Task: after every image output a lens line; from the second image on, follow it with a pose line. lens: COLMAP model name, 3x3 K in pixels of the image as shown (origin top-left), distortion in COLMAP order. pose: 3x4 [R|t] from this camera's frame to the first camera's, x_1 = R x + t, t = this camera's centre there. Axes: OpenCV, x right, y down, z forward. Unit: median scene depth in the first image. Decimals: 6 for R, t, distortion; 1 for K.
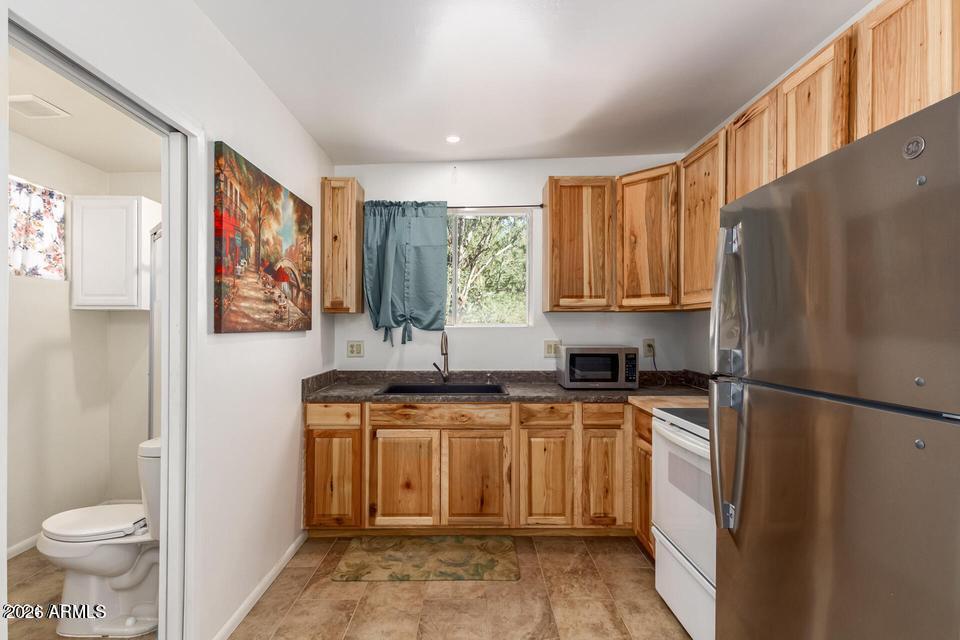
lens RADIAL K [[455.9, 0, 470.6], [0, 455.9, 325.5], [0, 0, 1]] dist [0.012541, -0.002641]
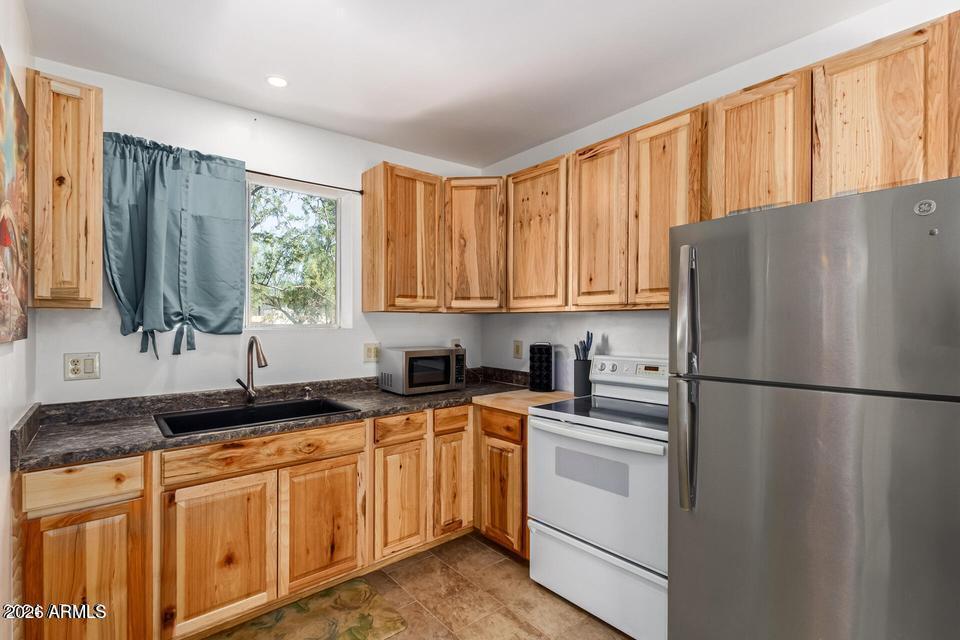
lens RADIAL K [[439.1, 0, 472.3], [0, 439.1, 324.5], [0, 0, 1]] dist [0.005016, -0.003092]
pose [[0.768736, -0.000951, 0.639566, -0.277512], [-0.001463, 0.999994, 0.003245, -0.009532], [-0.639565, -0.003430, 0.768729, 0.249824]]
